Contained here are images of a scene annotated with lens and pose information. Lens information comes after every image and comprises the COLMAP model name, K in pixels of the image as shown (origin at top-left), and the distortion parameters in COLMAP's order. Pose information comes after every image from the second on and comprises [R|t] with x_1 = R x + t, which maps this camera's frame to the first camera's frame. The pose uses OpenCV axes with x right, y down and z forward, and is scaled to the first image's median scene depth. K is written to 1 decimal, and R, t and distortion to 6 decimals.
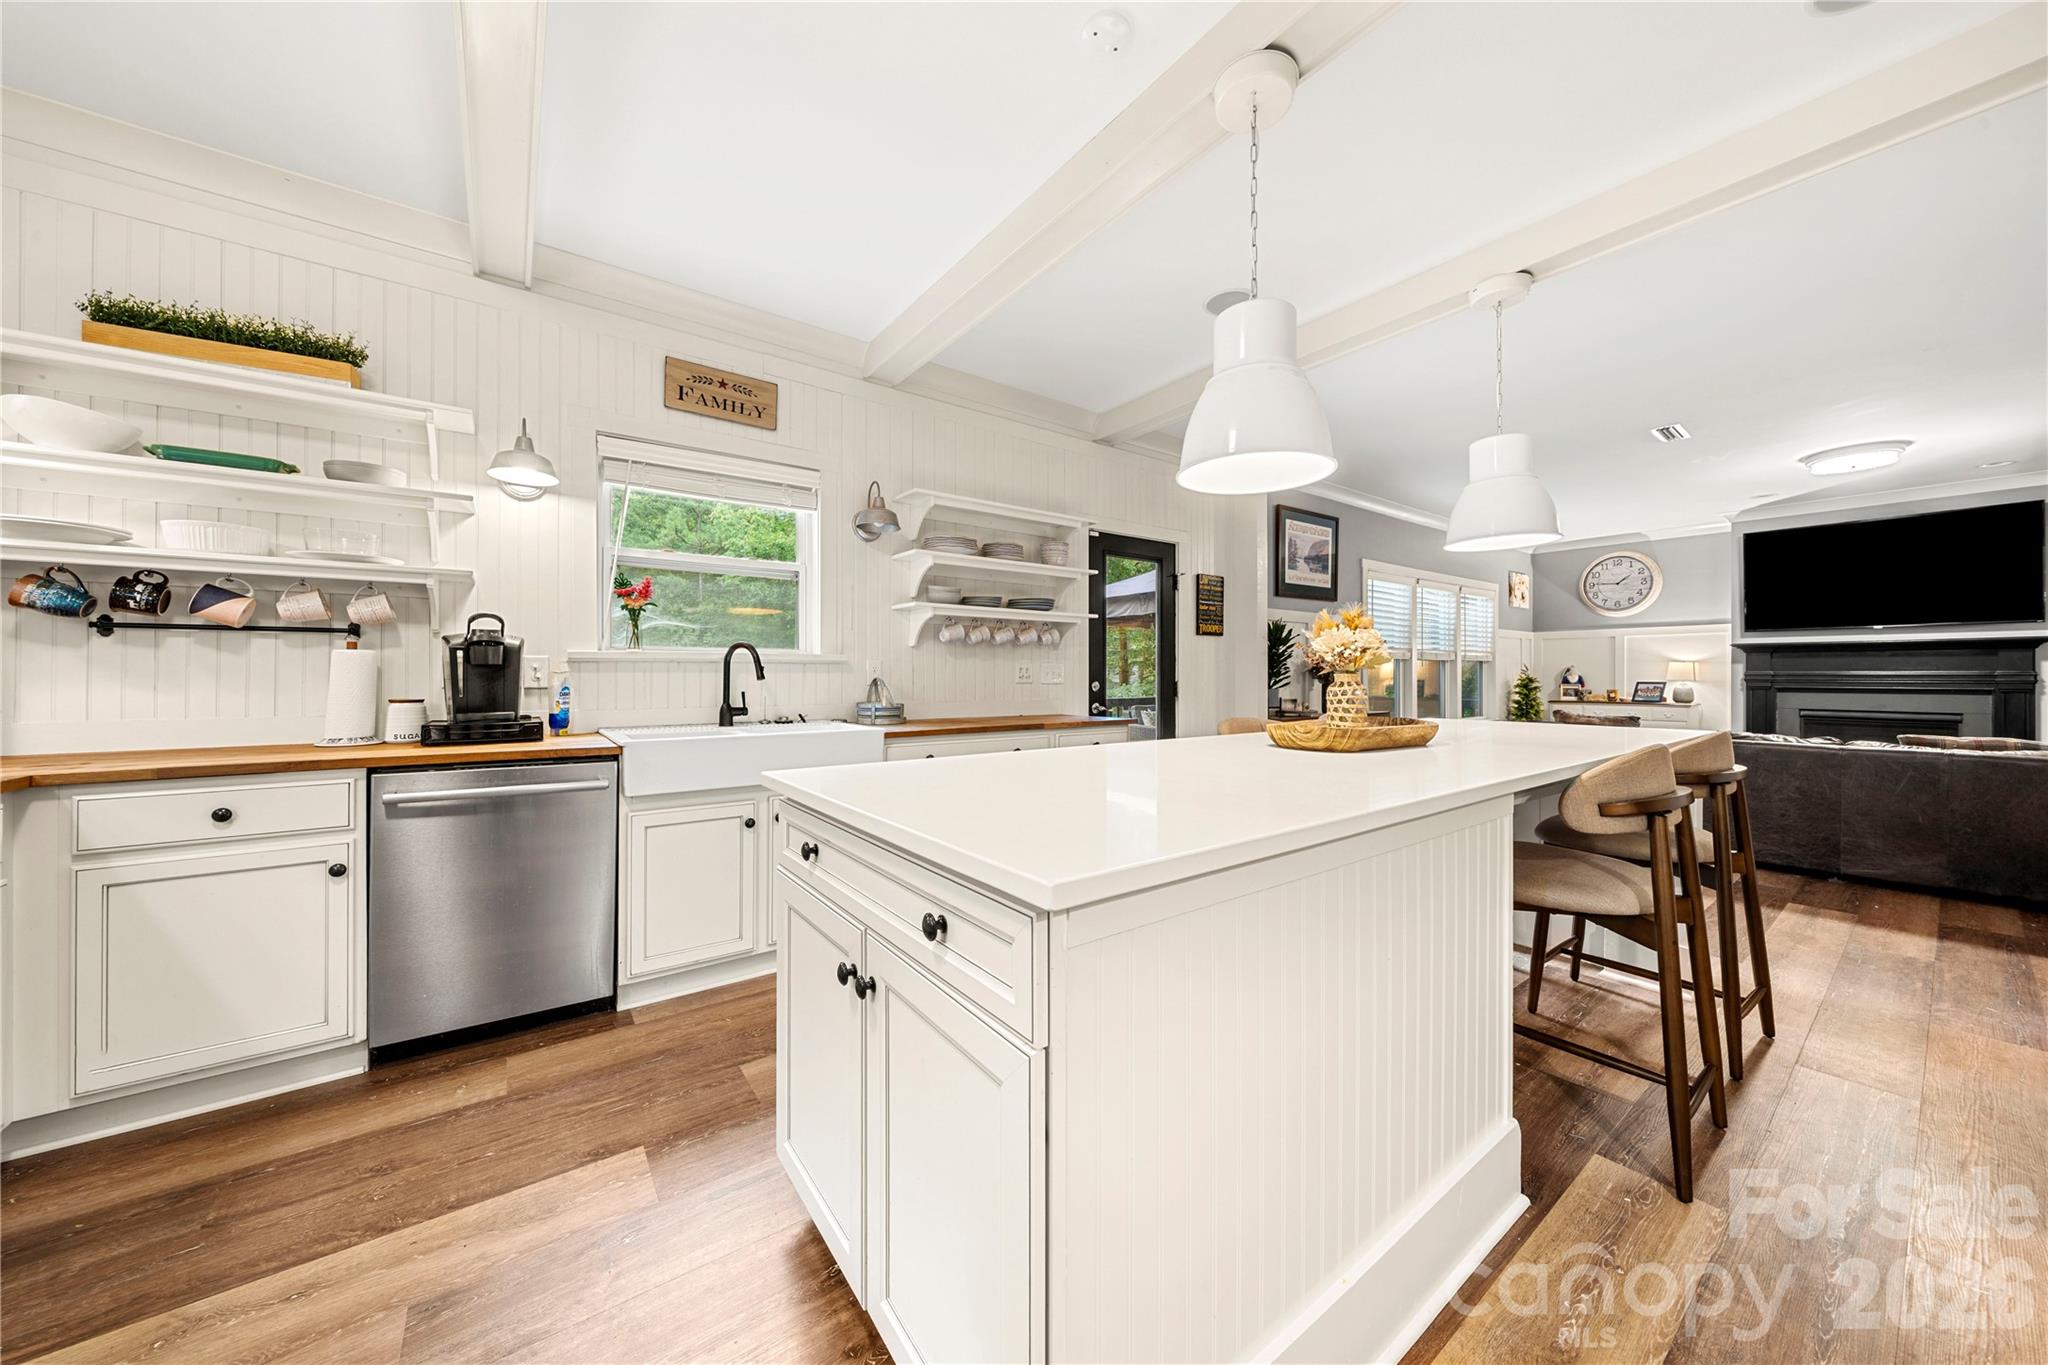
lens RADIAL K [[699.7, 0, 1020.4], [0, 699.7, 674.2], [0, 0, 1]] dist [-0.008331, 0.000288]
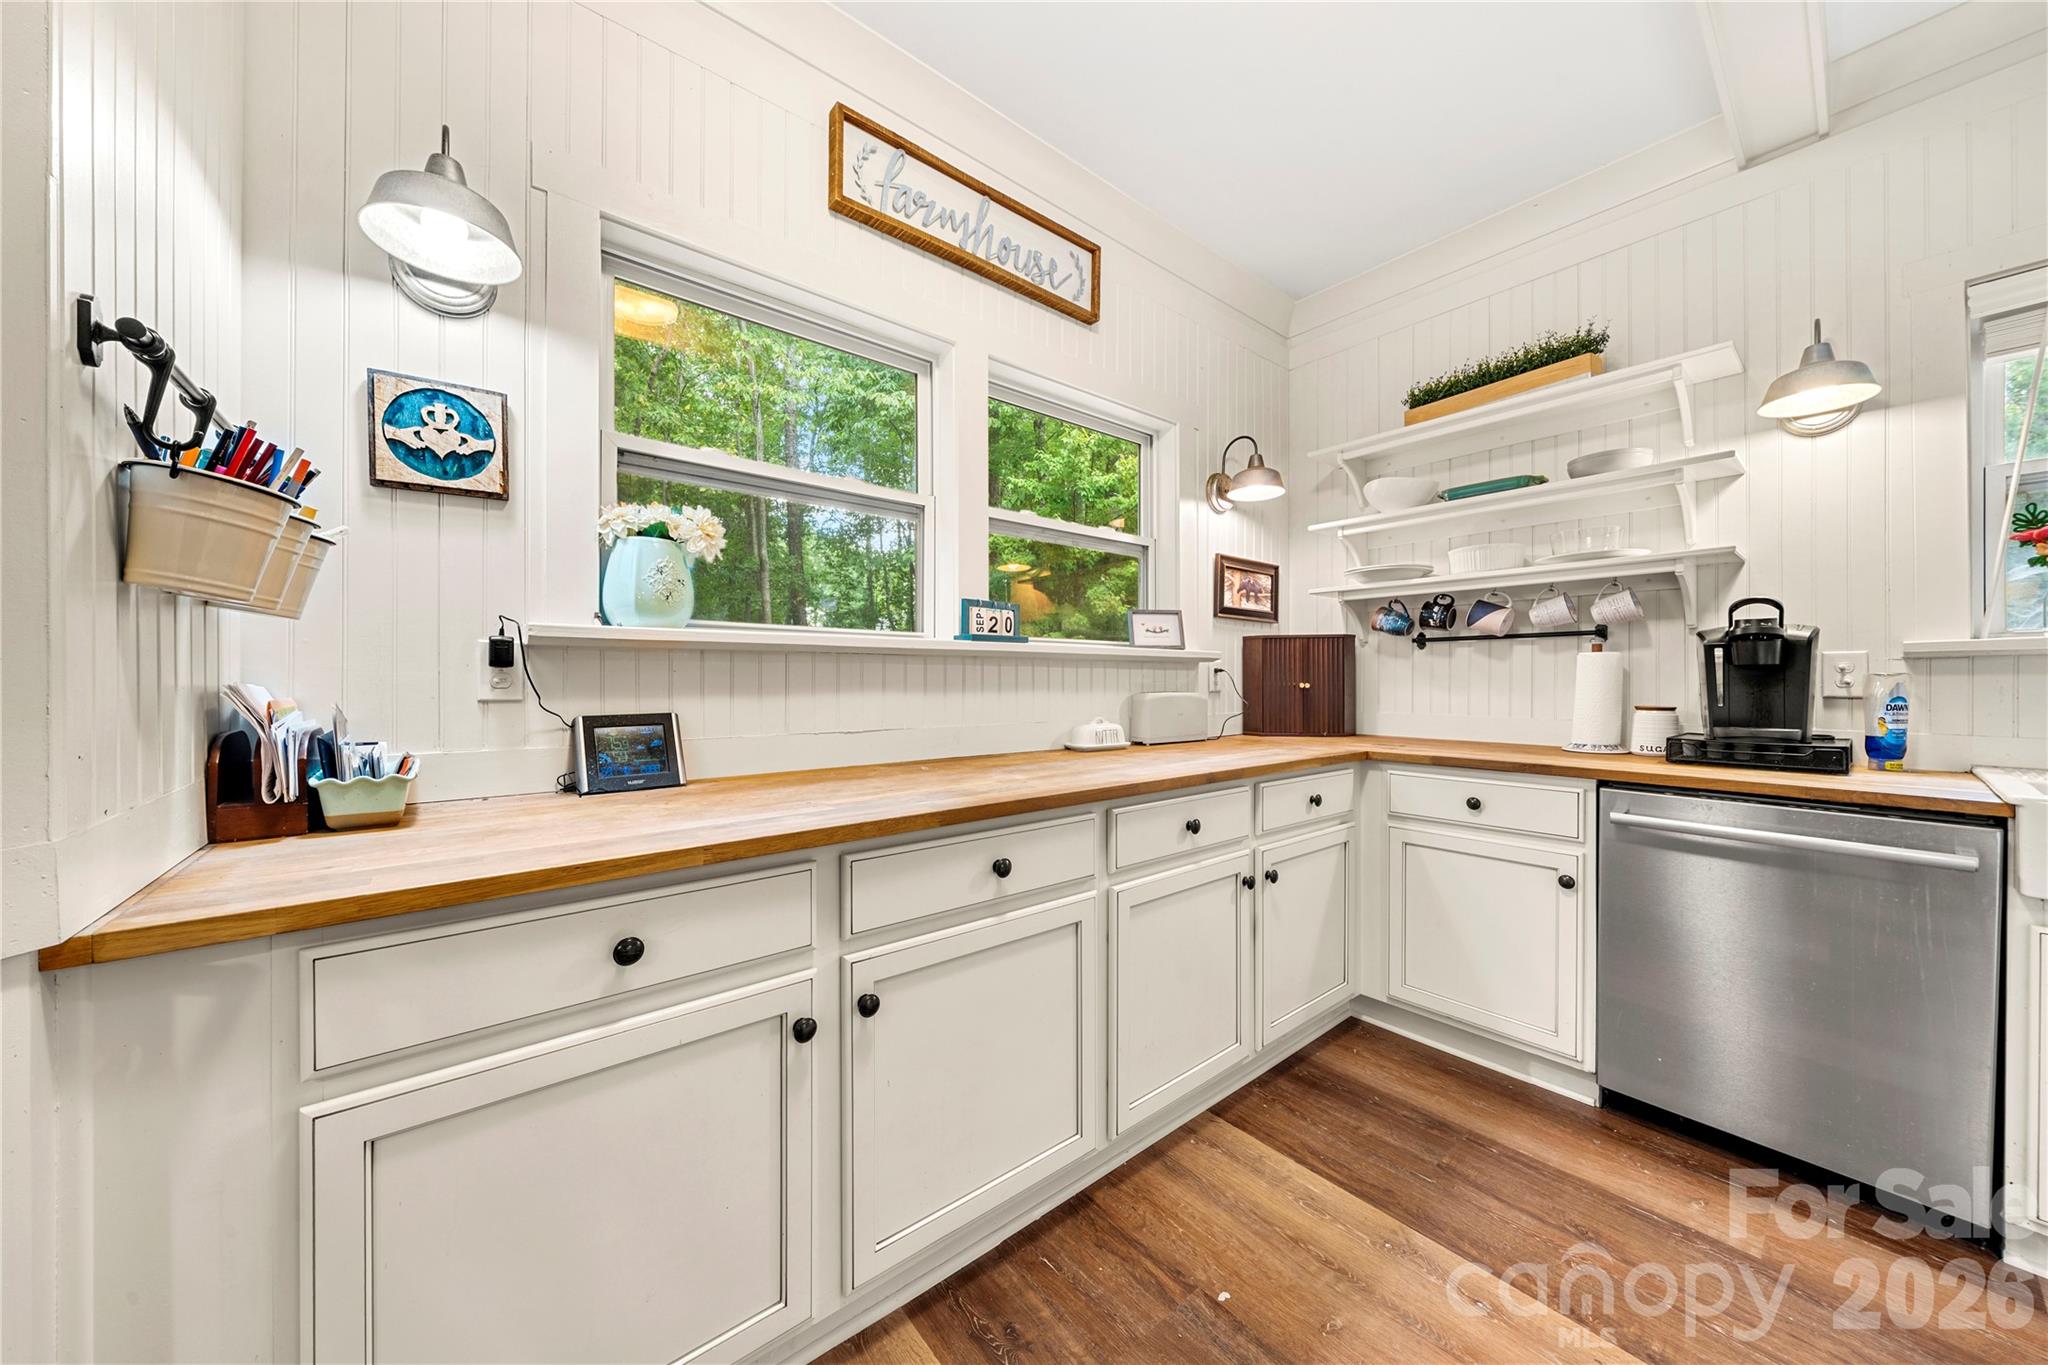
lens RADIAL K [[699.7, 0, 1010.8], [0, 699.7, 680.0], [0, 0, 1]] dist [-0.008331, 0.000288]
pose [[0.047378, 0.000929, -0.998877, -0.046337], [0.001259, 0.999999, 0.000990, 0.000617], [0.998876, -0.001305, 0.047376, 0.144775]]
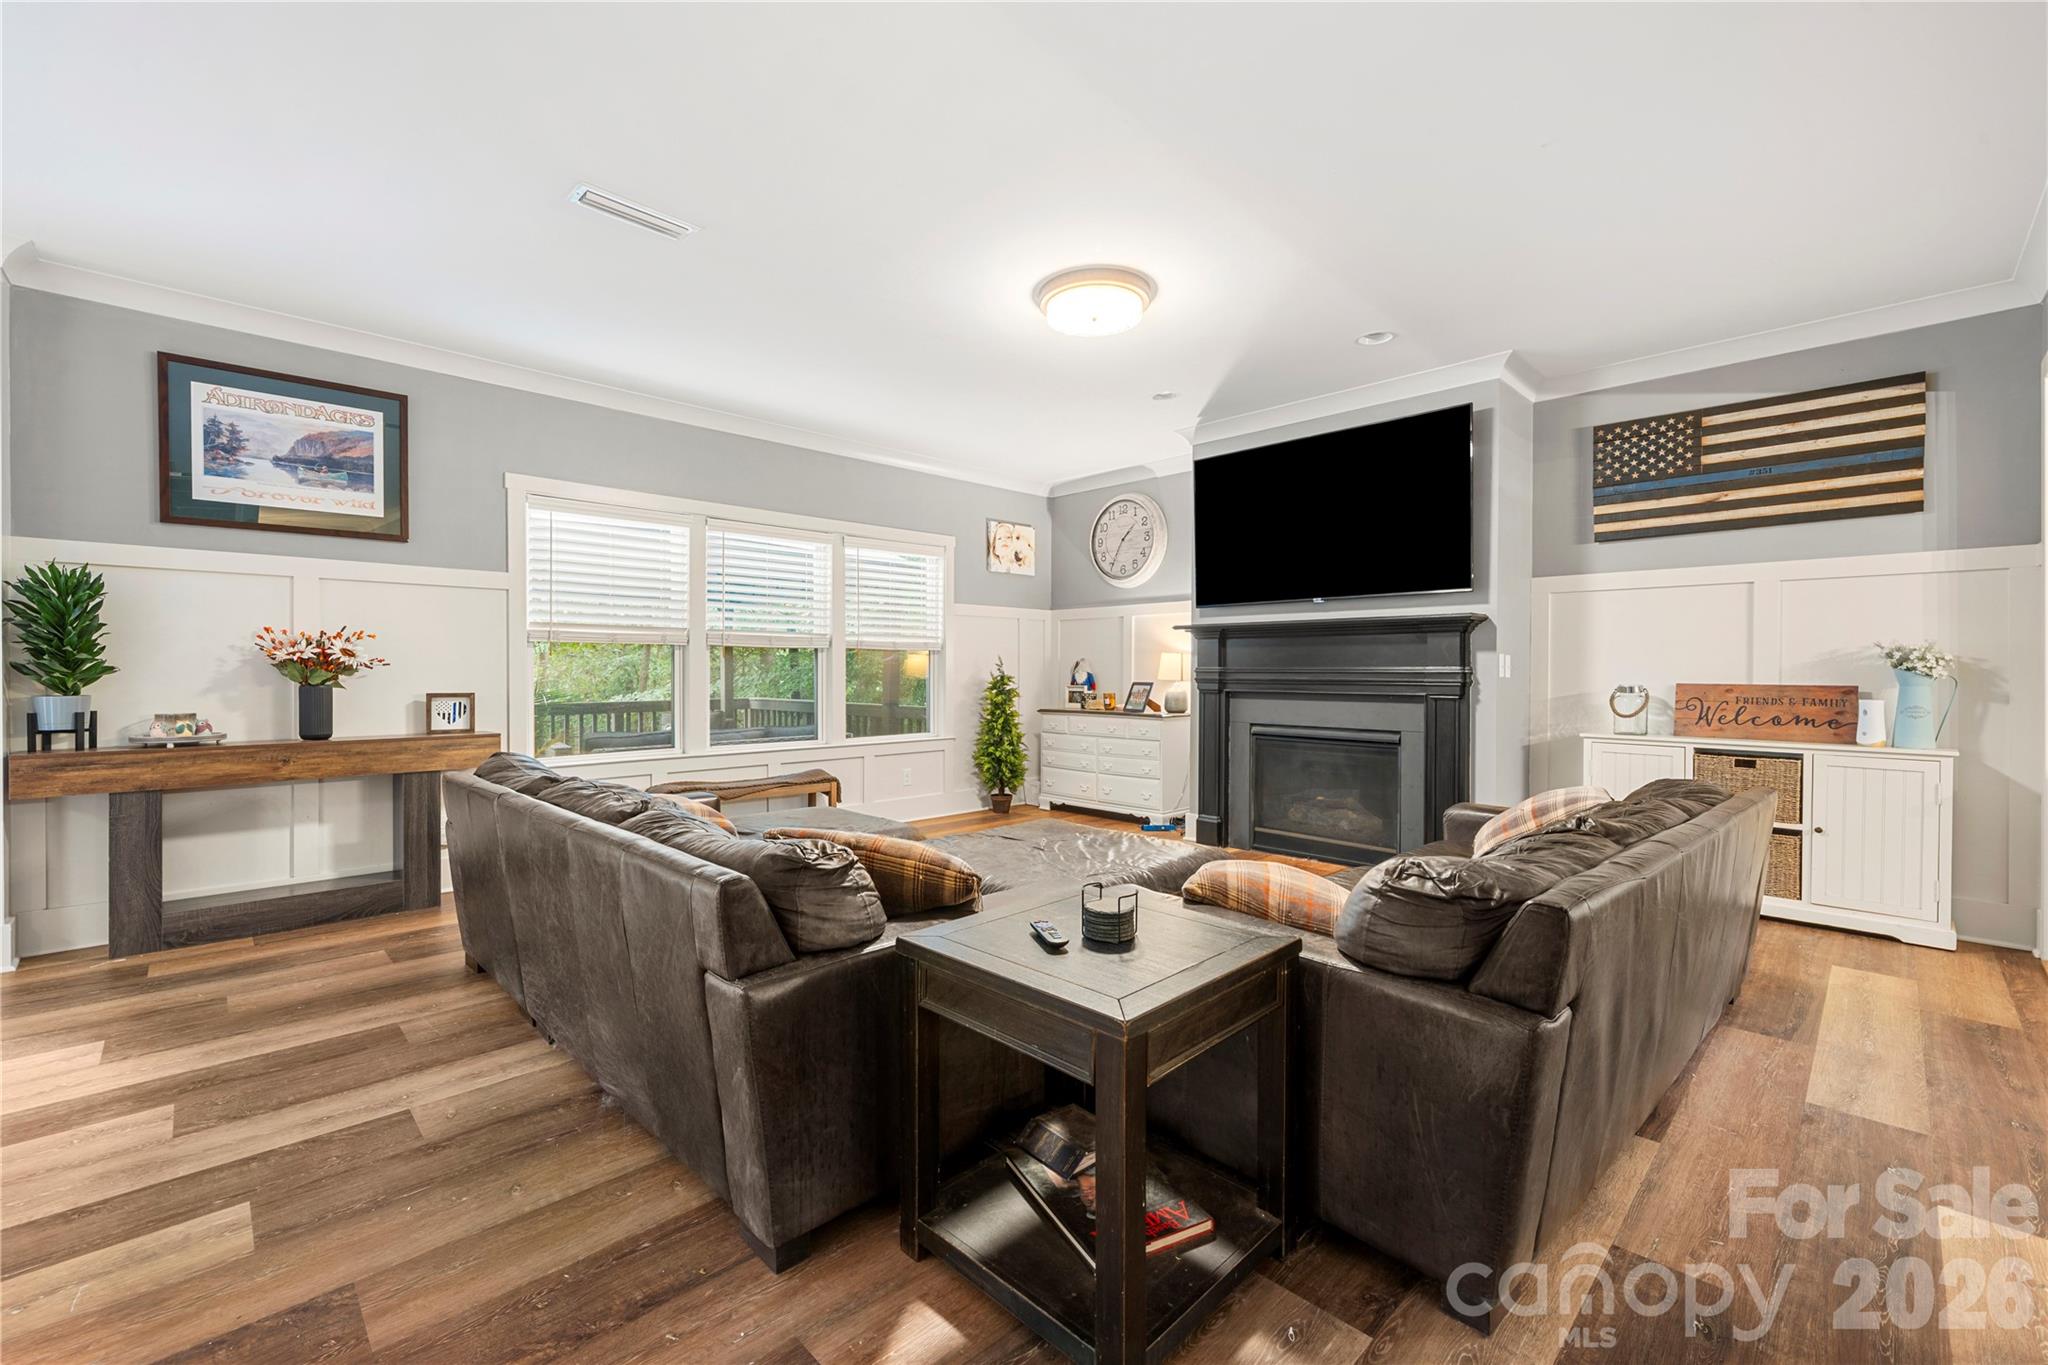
lens RADIAL K [[857.0, 0, 1033.6], [0, 857.0, 670.4], [0, 0, 1]] dist [0.002042, 0.000791]
pose [[0.987284, 0.001514, 0.158960, 2.078102], [-0.001946, 0.999995, 0.002561, -0.008540], [-0.158955, -0.002838, 0.987282, 0.567984]]
